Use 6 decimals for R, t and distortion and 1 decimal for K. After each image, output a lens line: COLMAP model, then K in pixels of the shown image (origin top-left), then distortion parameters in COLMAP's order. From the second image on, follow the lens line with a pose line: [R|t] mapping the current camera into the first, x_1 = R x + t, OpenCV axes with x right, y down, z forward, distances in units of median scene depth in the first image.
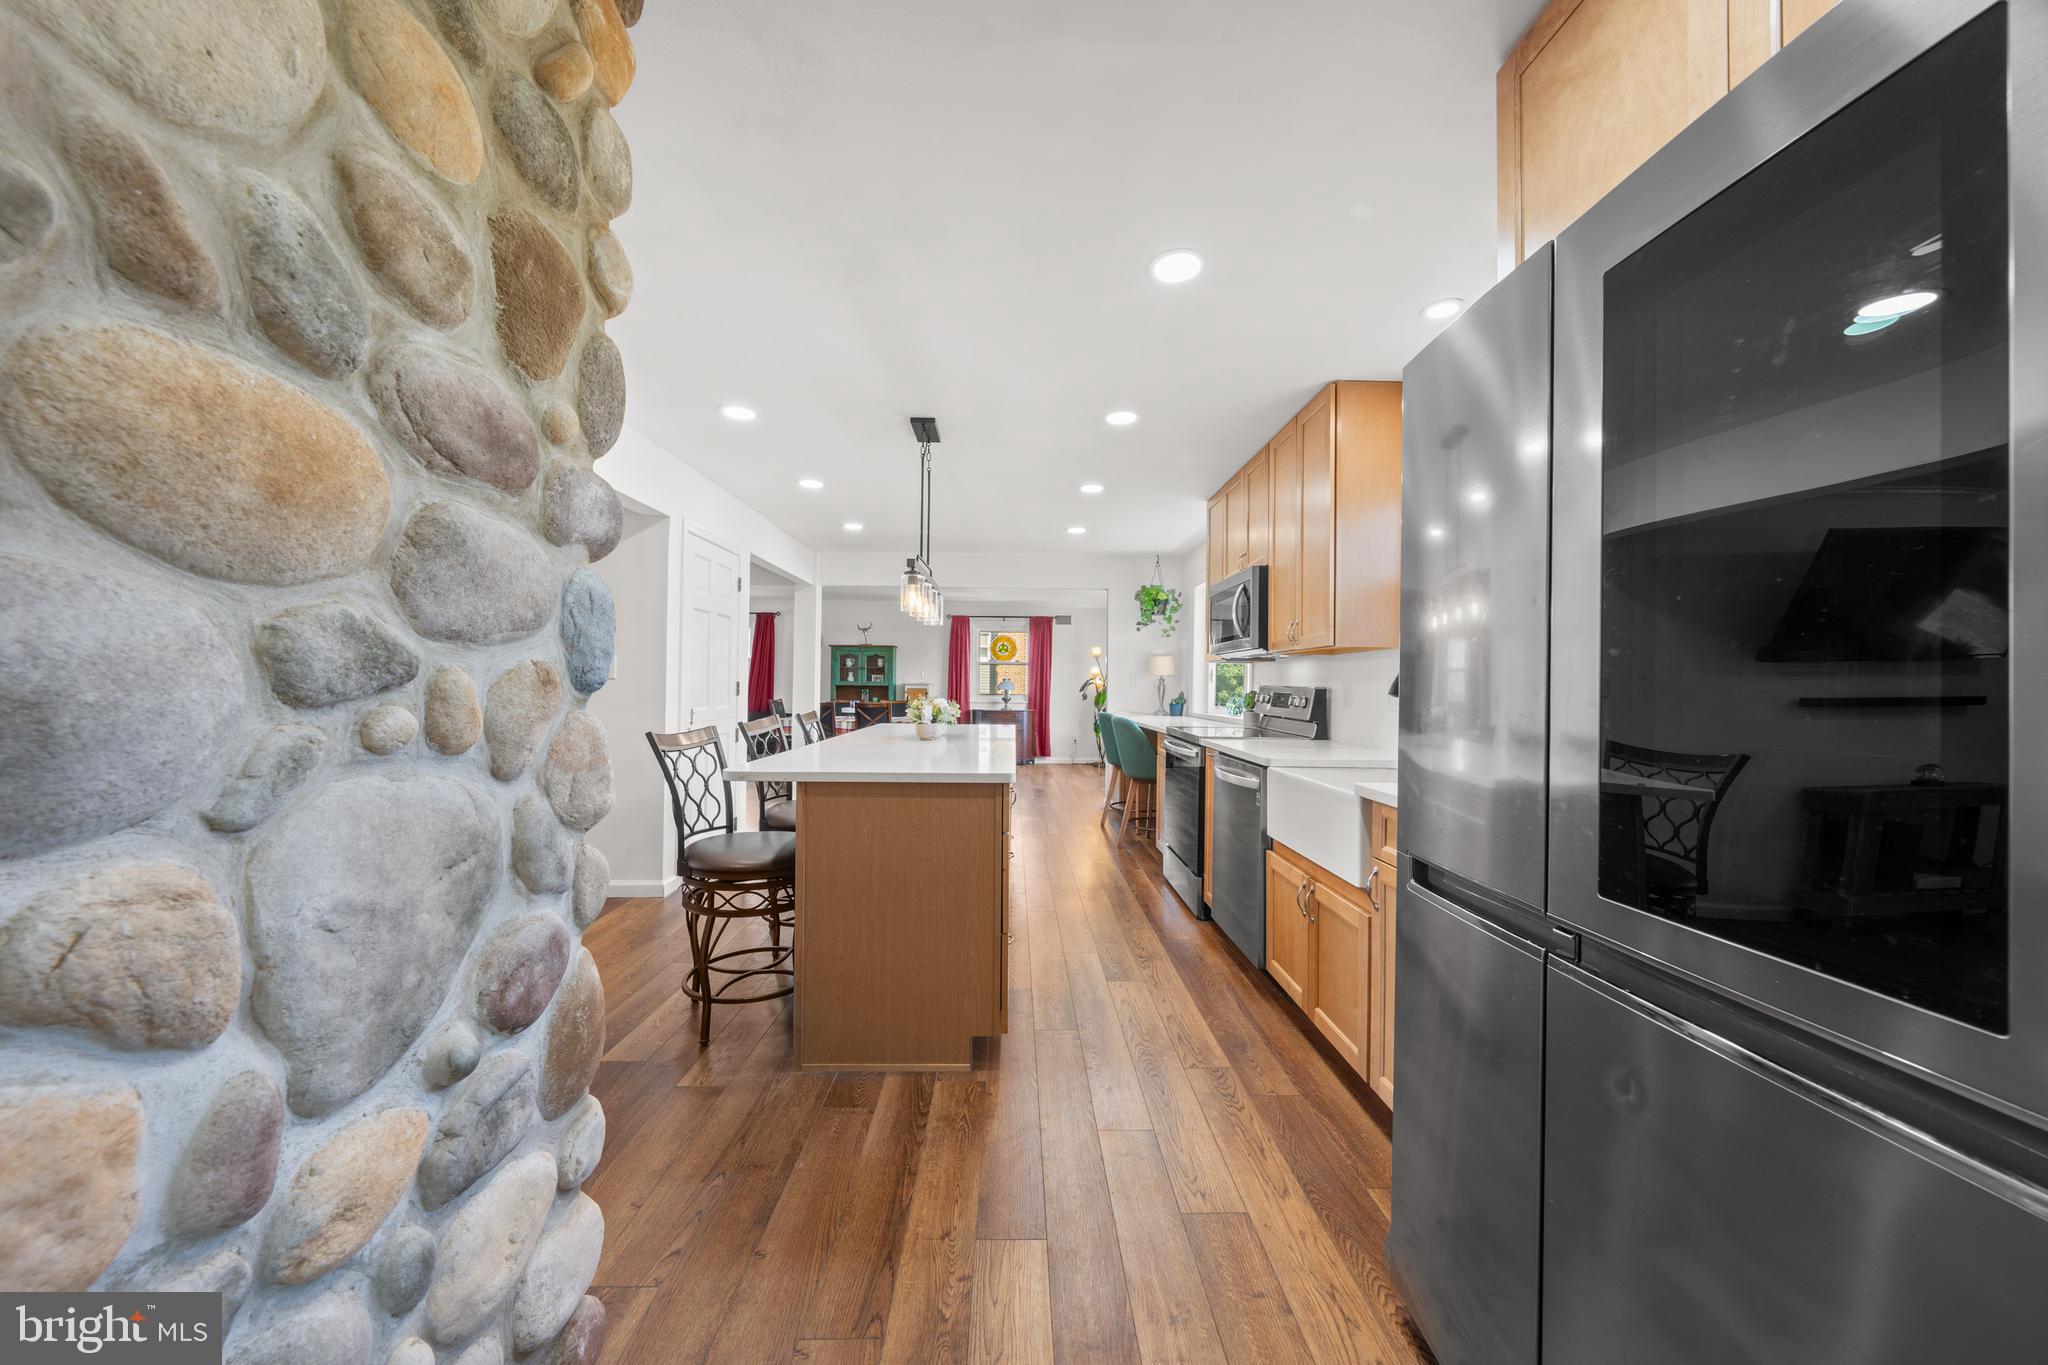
lens RADIAL K [[697.1, 0, 1021.8], [0, 697.1, 679.5], [0, 0, 1]] dist [-0.004168, 0.000453]
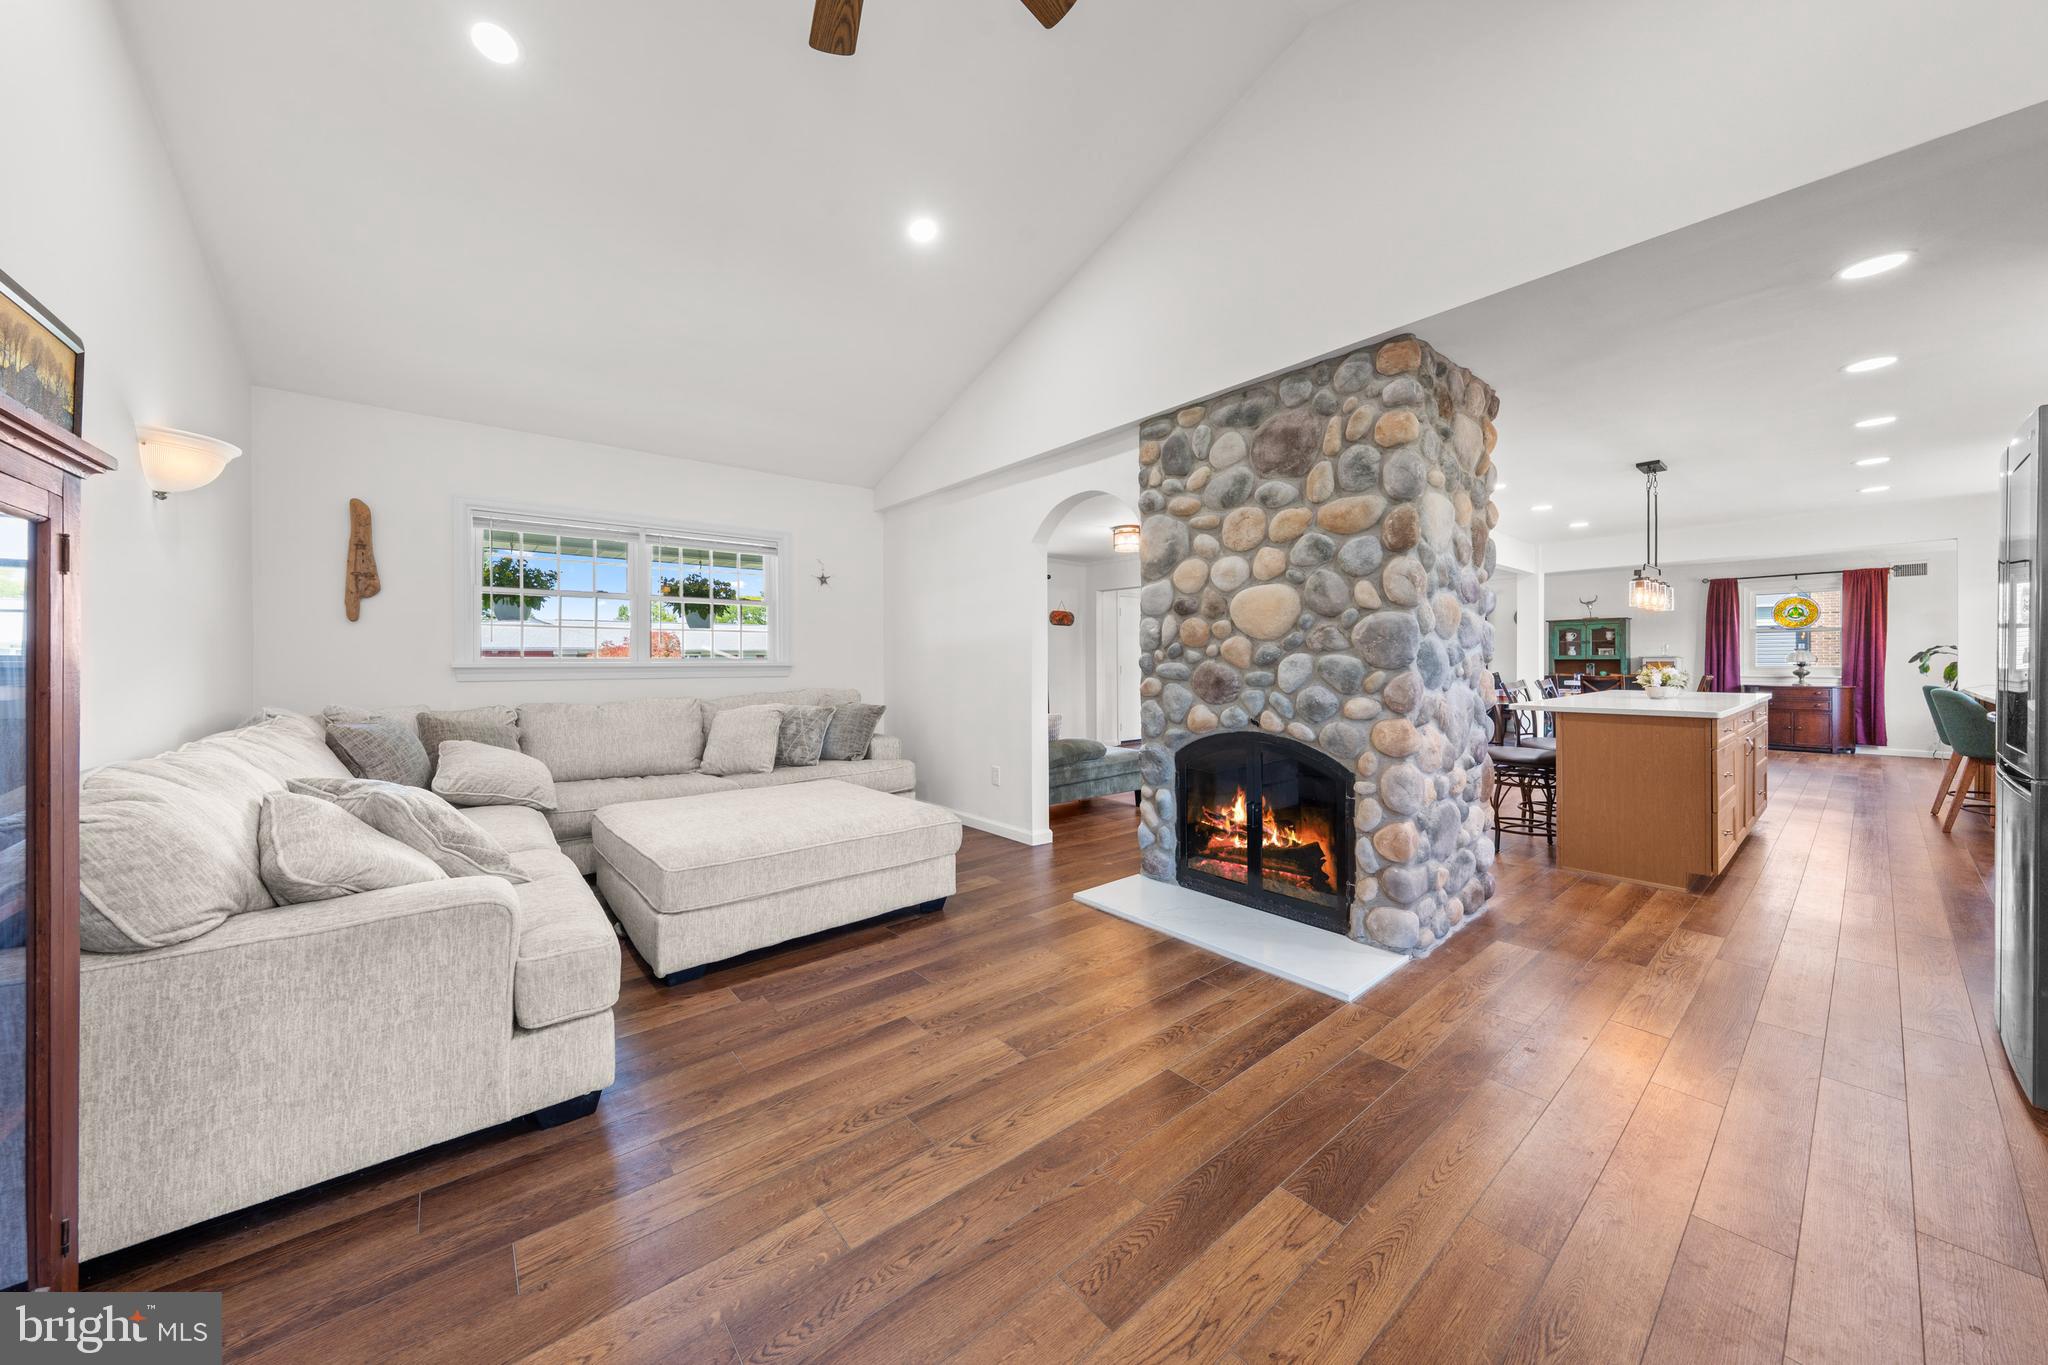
lens RADIAL K [[697.1, 0, 1027.8], [0, 697.1, 664.3], [0, 0, 1]] dist [-0.004168, 0.000453]
pose [[0.624949, -0.009914, -0.780603, 0.083416], [0.019026, 0.999816, 0.002534, -0.003550], [0.780434, -0.016435, 0.625022, -0.428271]]
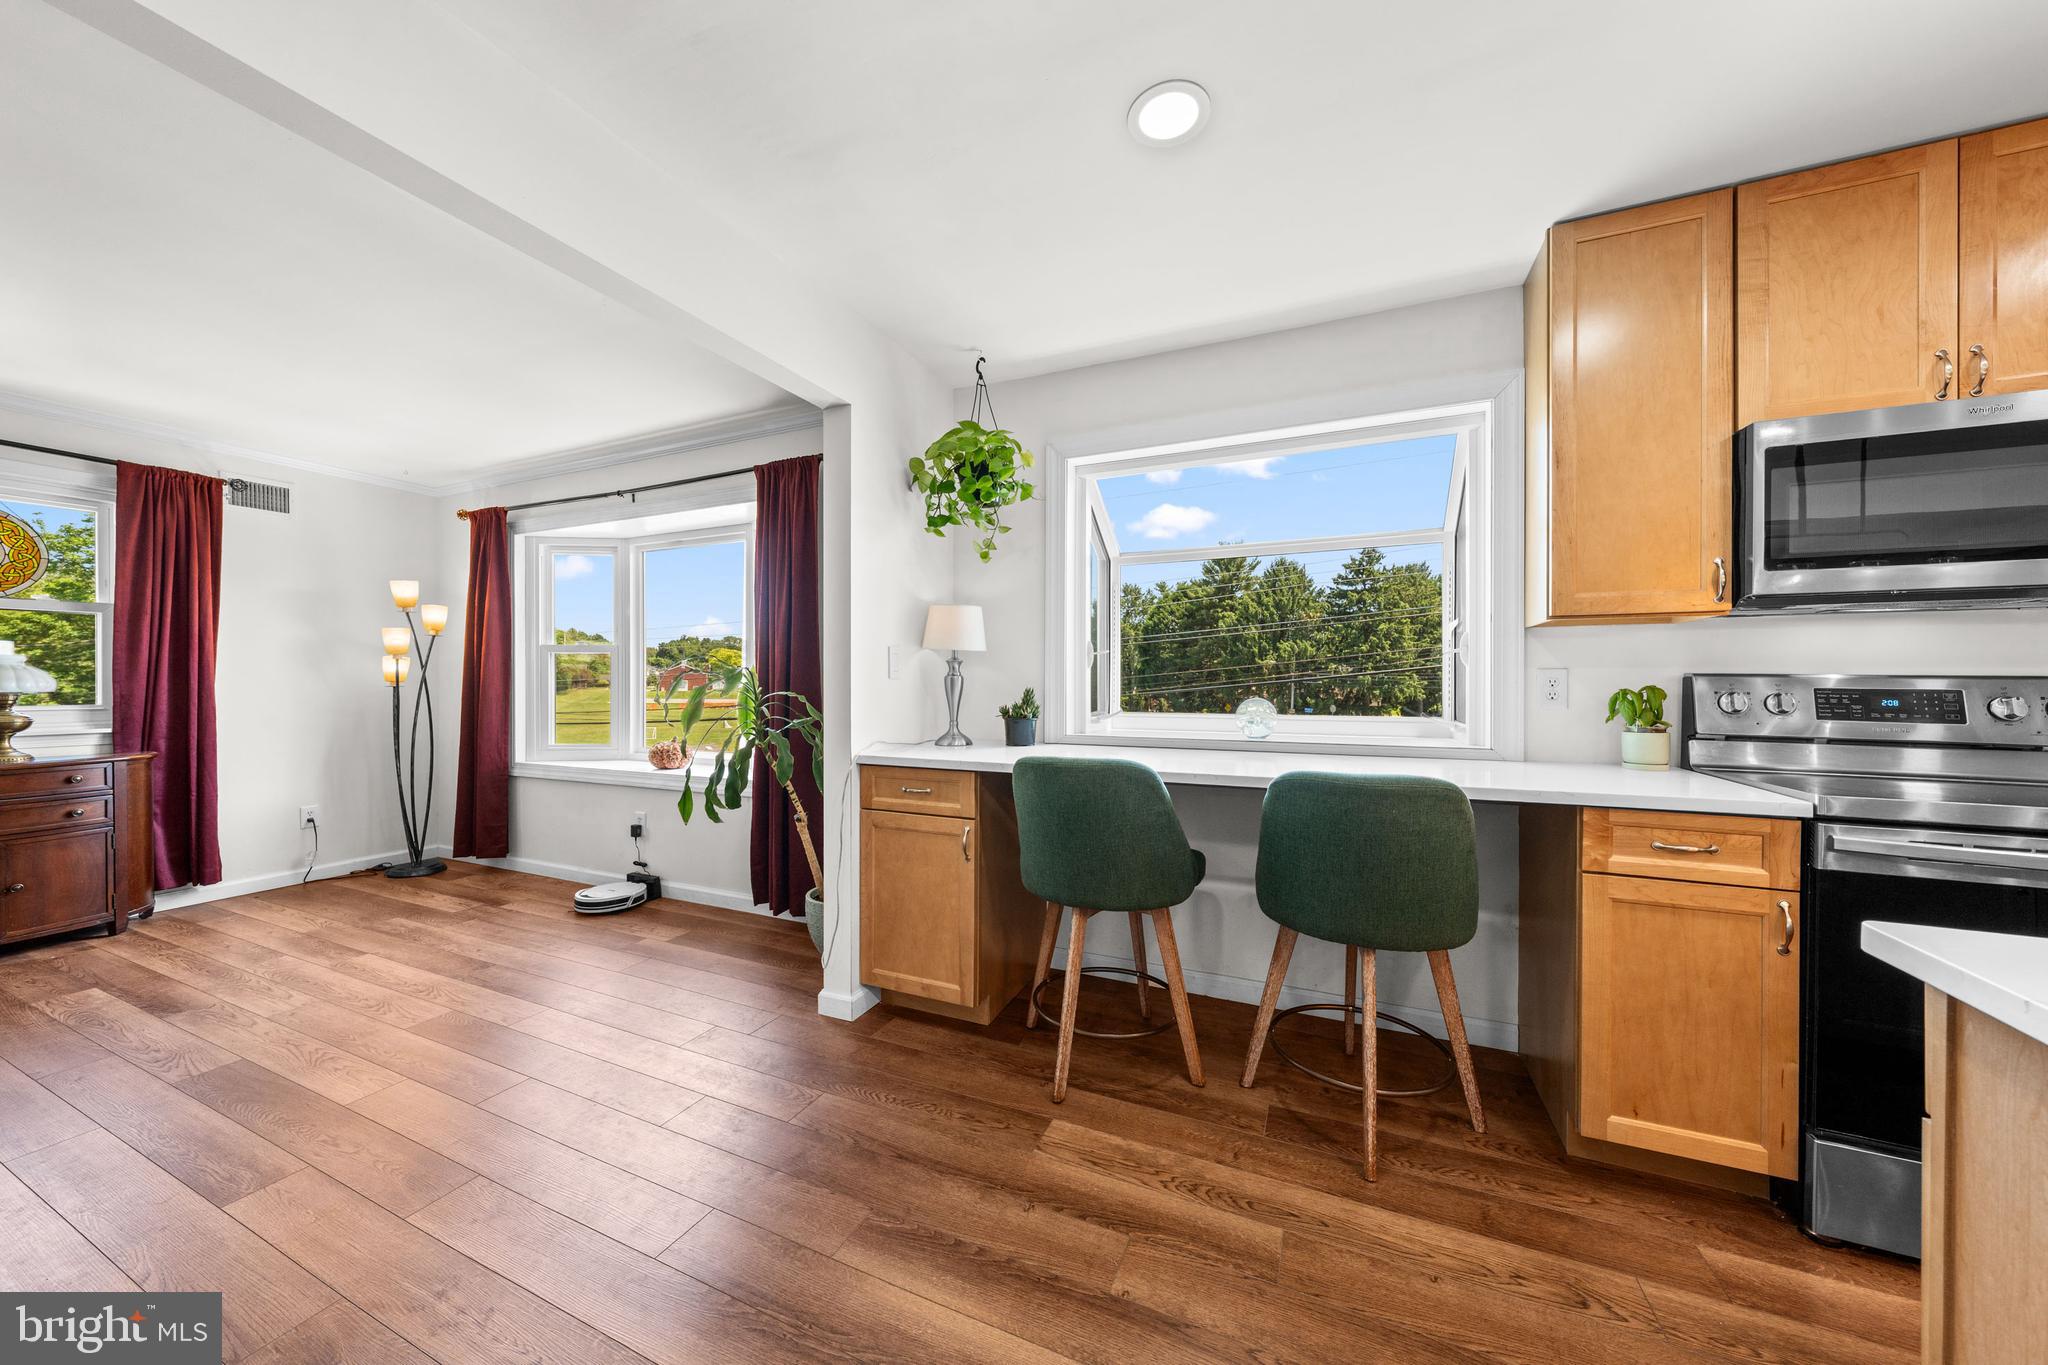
lens RADIAL K [[697.1, 0, 1027.7], [0, 697.1, 686.3], [0, 0, 1]] dist [-0.004168, 0.000453]
pose [[0.419288, -0.019211, 0.907650, -0.182811], [-0.004565, 0.999719, 0.023268, 0.005804], [-0.907842, -0.013899, 0.419083, 0.858286]]
